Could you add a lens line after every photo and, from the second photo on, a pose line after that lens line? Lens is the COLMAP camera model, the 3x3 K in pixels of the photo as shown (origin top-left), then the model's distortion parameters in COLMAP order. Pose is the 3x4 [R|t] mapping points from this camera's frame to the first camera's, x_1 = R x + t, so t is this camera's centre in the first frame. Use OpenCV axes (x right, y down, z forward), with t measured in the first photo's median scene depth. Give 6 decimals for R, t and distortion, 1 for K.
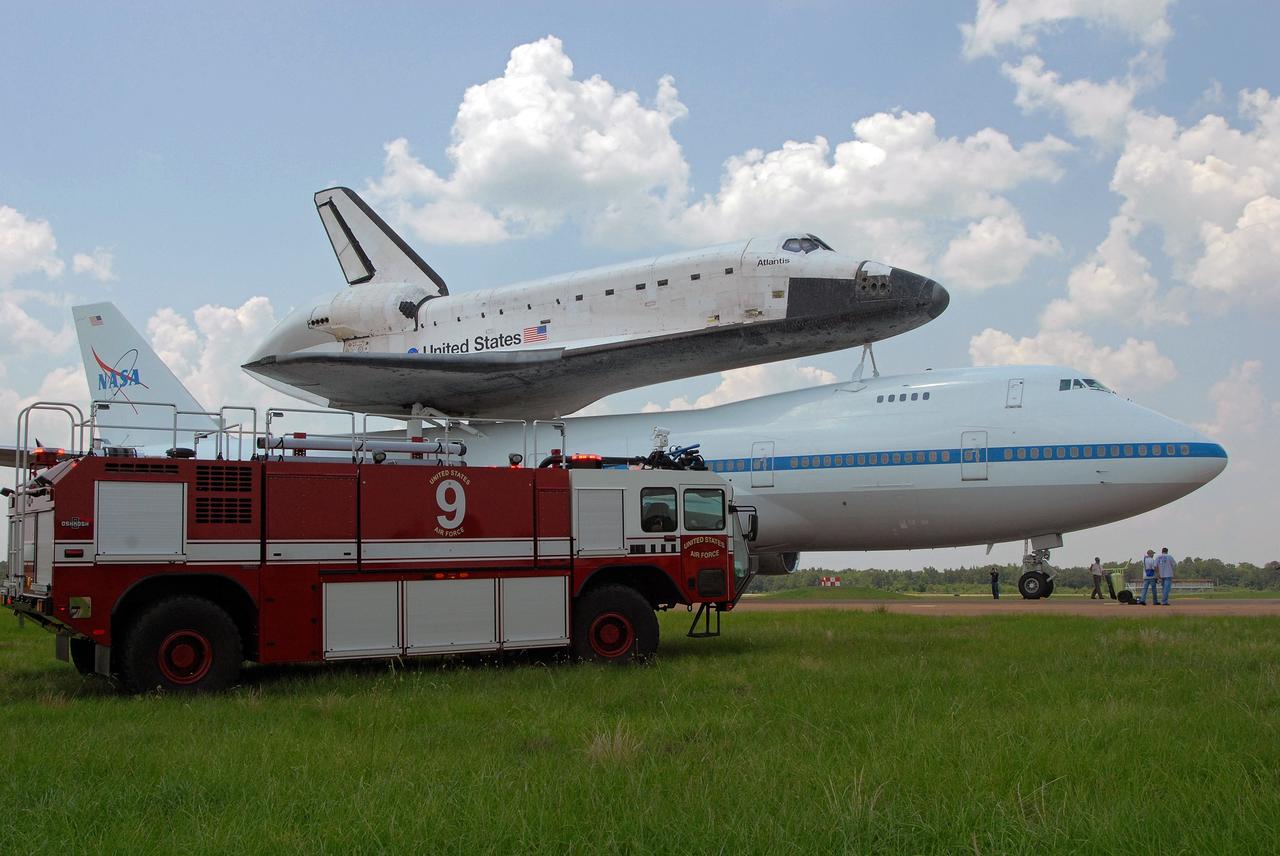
lens RADIAL K [[1223.9, 0, 640.0], [0, 1223.9, 428.0], [0, 0, 1]] dist [-0.007999, 0.017442]
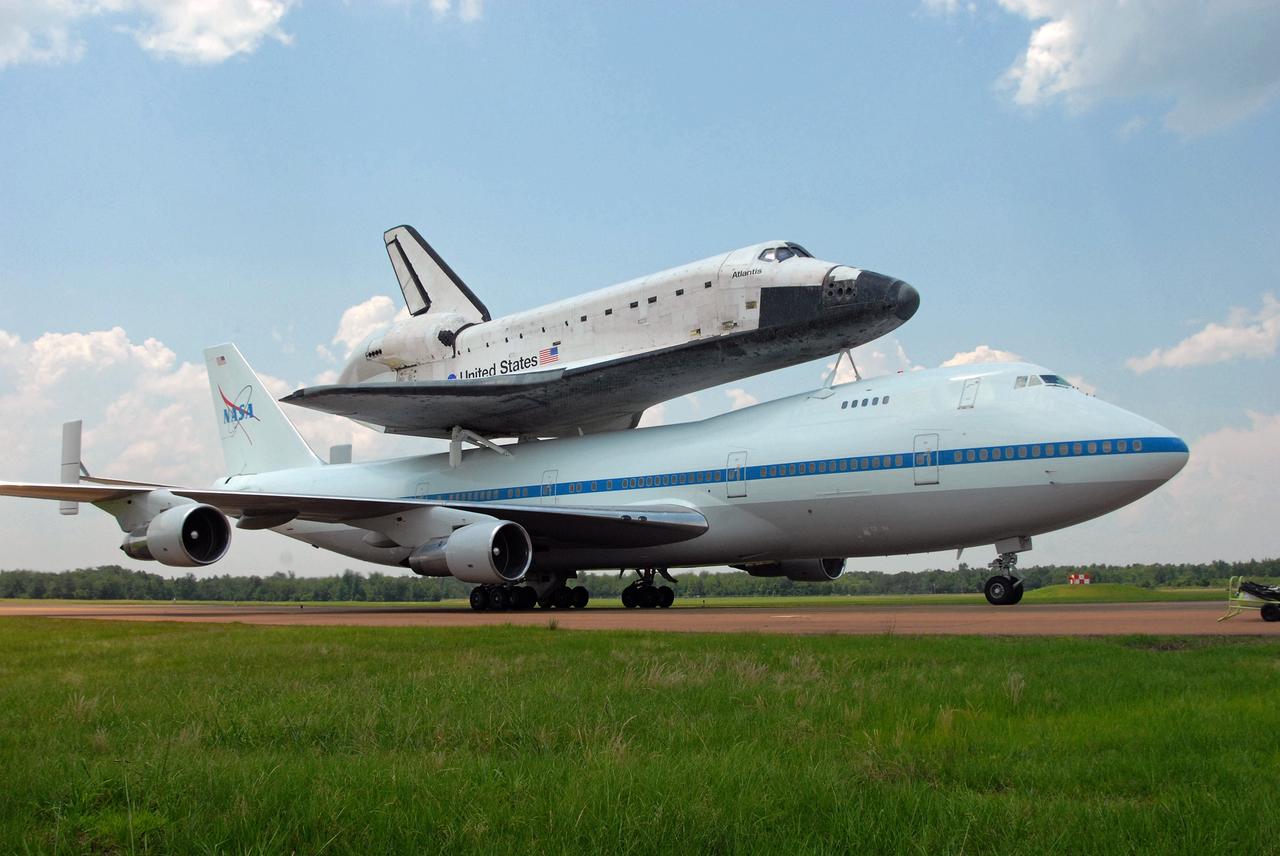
lens RADIAL K [[1223.9, 0, 640.0], [0, 1223.9, 428.0], [0, 0, 1]] dist [-0.007999, 0.017442]
pose [[0.978179, -0.044003, -0.203050, 0.212759], [0.043545, 0.999029, -0.006729, -0.005021], [0.203149, -0.002260, 0.979145, -0.005818]]
